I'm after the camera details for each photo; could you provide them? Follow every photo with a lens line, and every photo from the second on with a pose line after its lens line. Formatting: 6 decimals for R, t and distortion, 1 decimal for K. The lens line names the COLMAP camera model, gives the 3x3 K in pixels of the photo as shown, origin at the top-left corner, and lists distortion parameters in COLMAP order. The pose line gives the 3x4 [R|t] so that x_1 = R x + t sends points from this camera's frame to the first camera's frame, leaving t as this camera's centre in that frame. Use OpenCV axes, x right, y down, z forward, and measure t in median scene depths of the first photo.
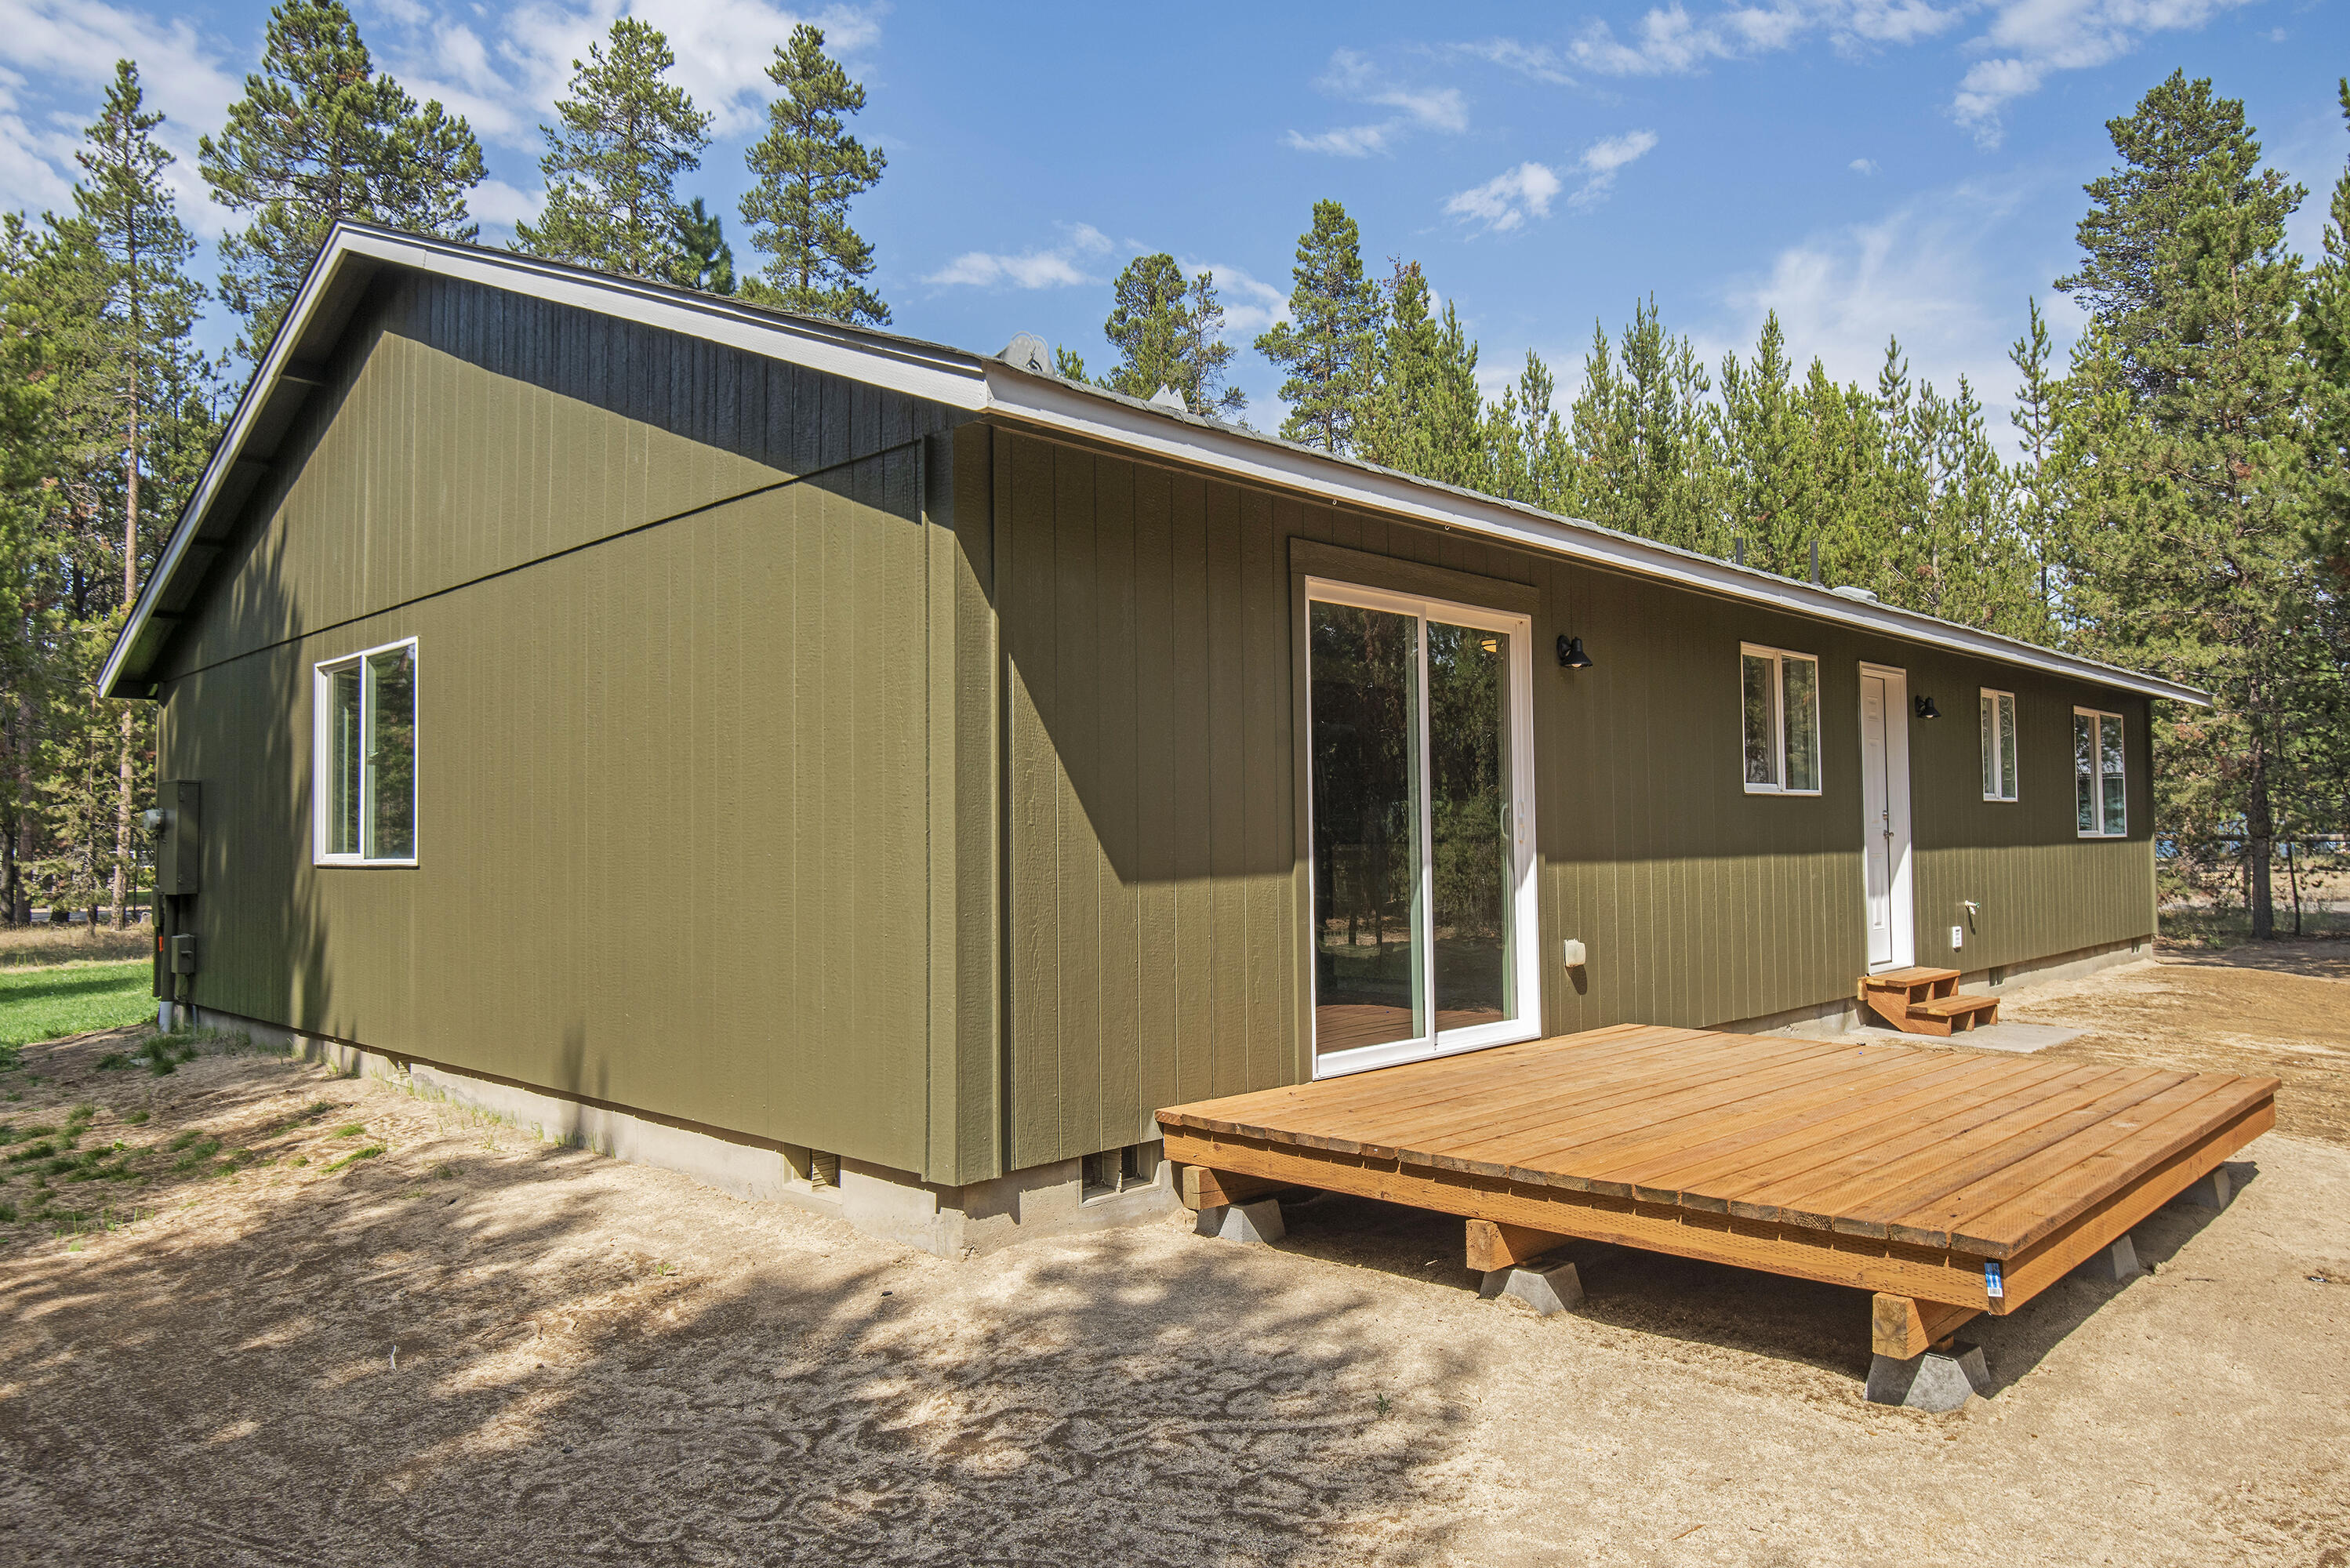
lens RADIAL K [[2117.3, 0, 1166.5], [0, 2117.3, 792.8], [0, 0, 1]] dist [-0.025829, -0.039642]
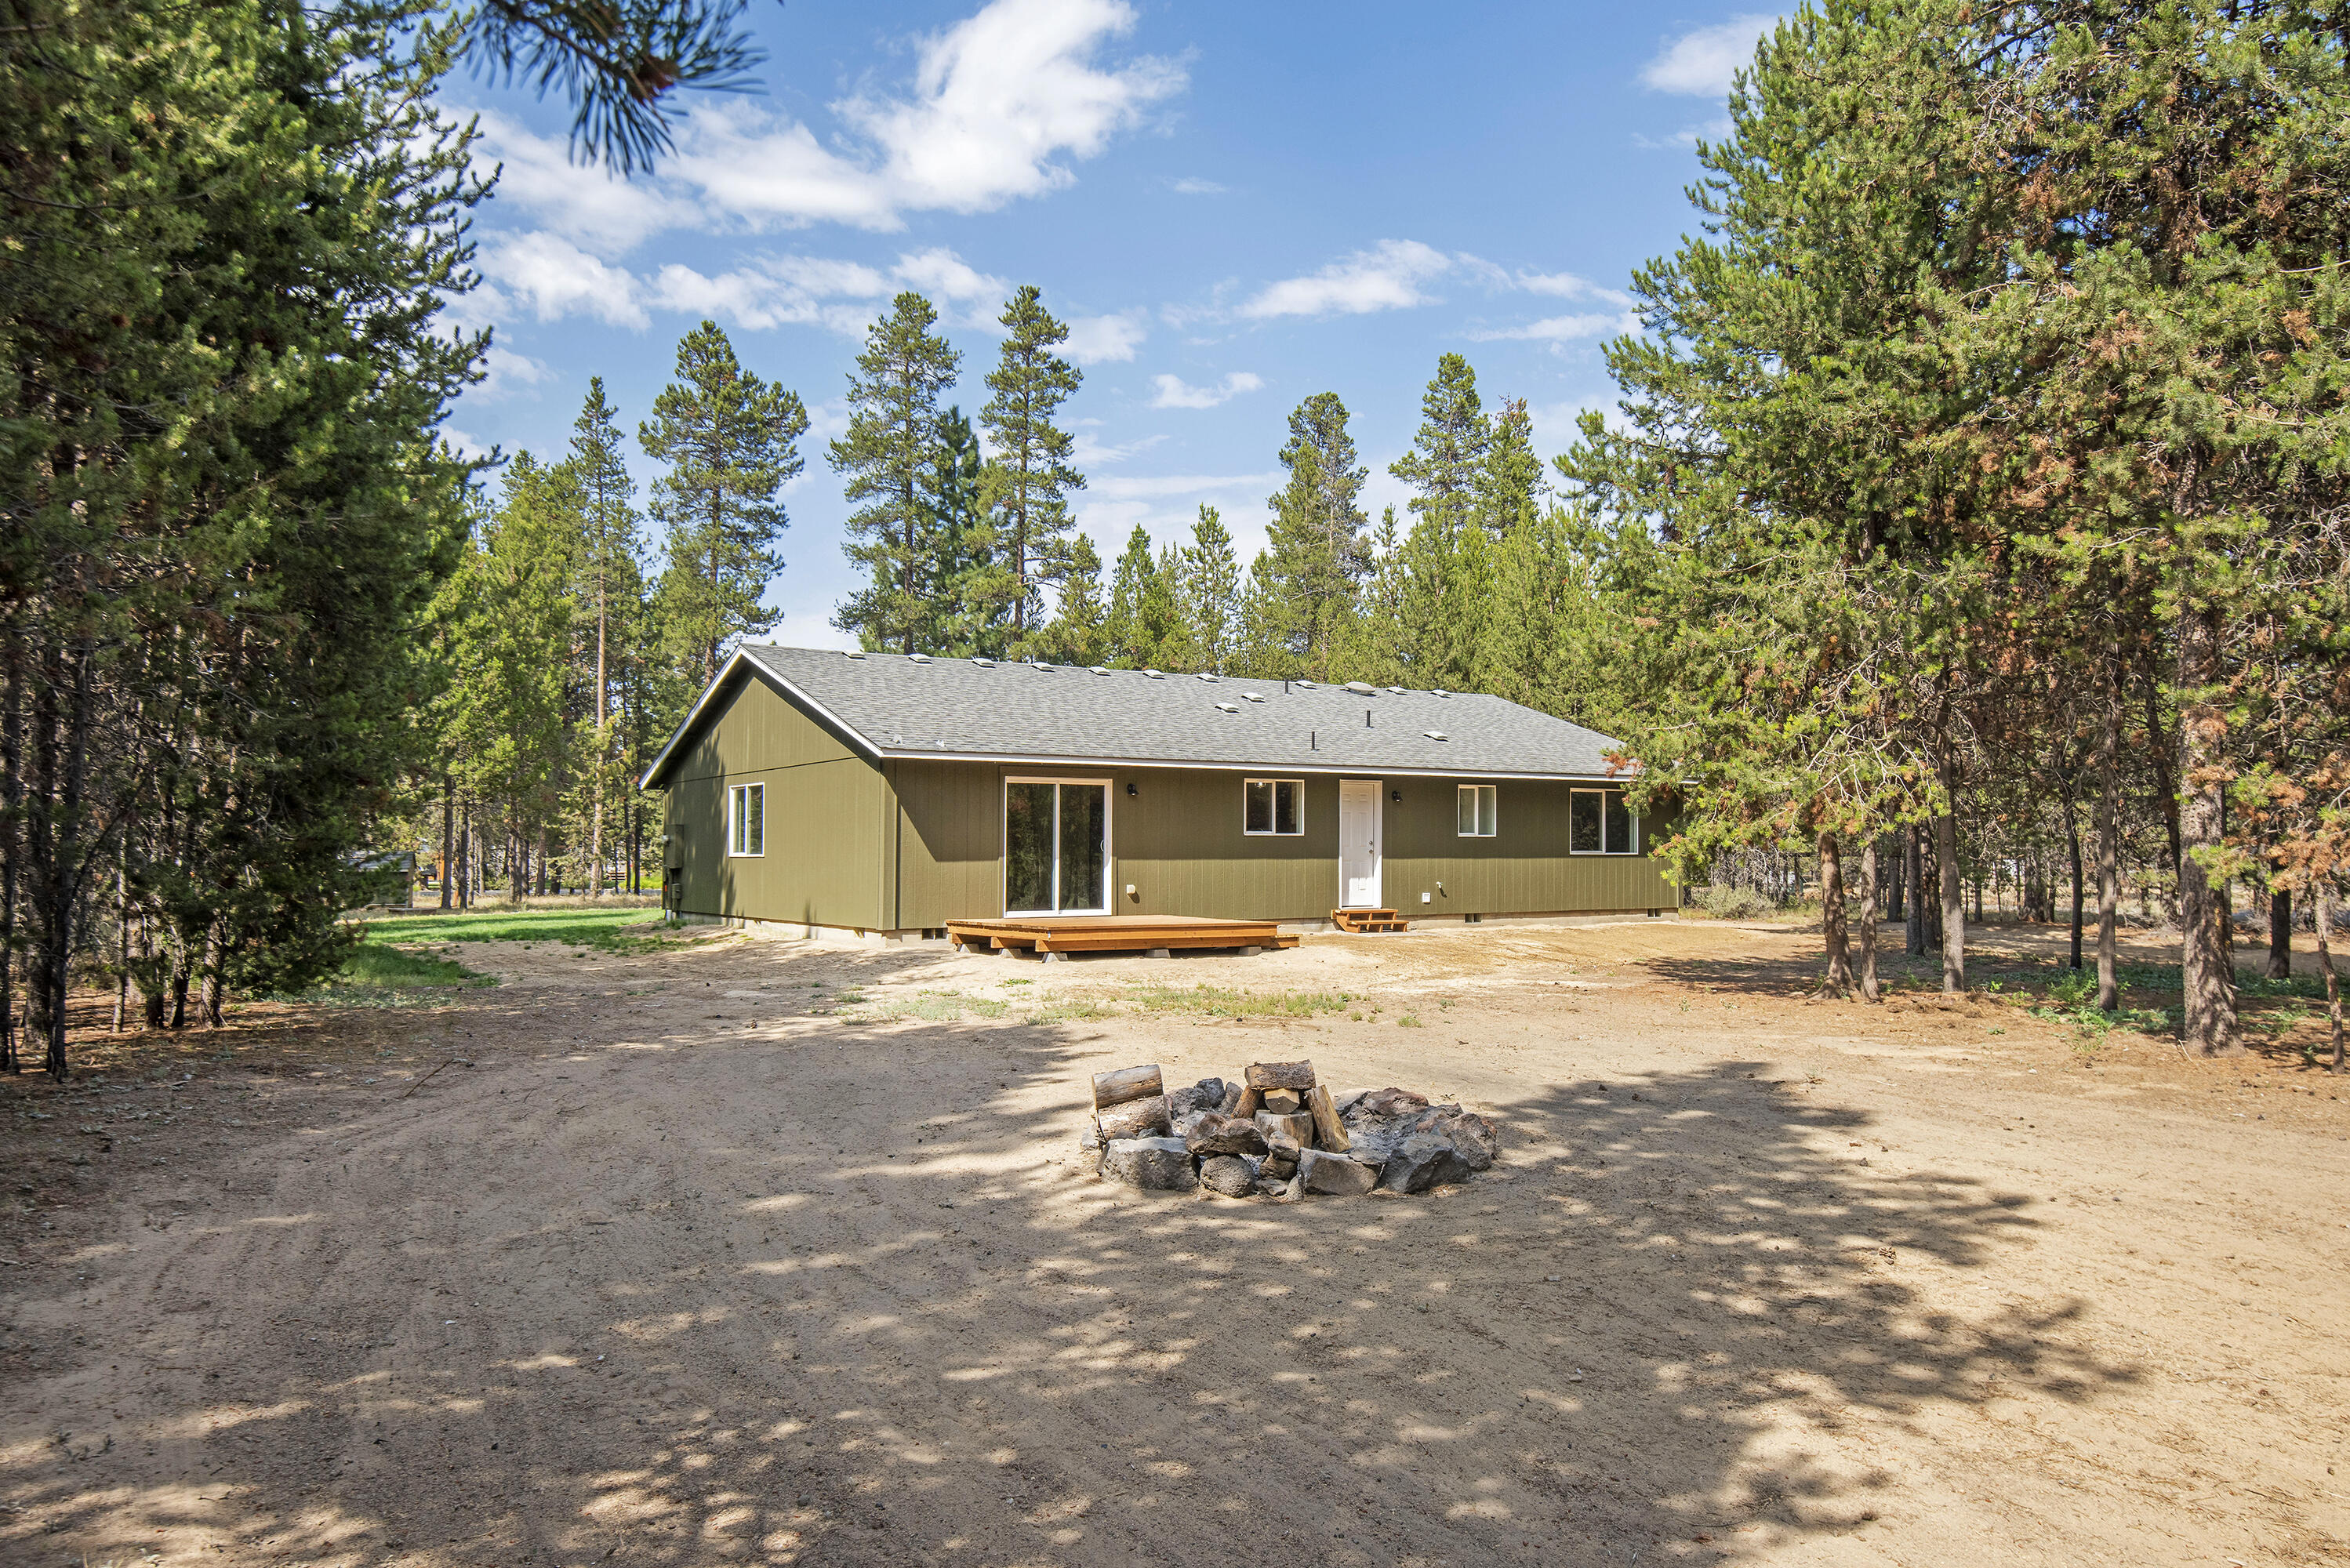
lens RADIAL K [[2117.3, 0, 1182.7], [0, 2117.3, 783.0], [0, 0, 1]] dist [-0.025829, -0.039642]
pose [[0.989192, 0.003502, -0.146586, 0.196874], [-0.004883, 0.999947, -0.009061, -0.013427], [0.146546, 0.009679, 0.989156, -0.551590]]
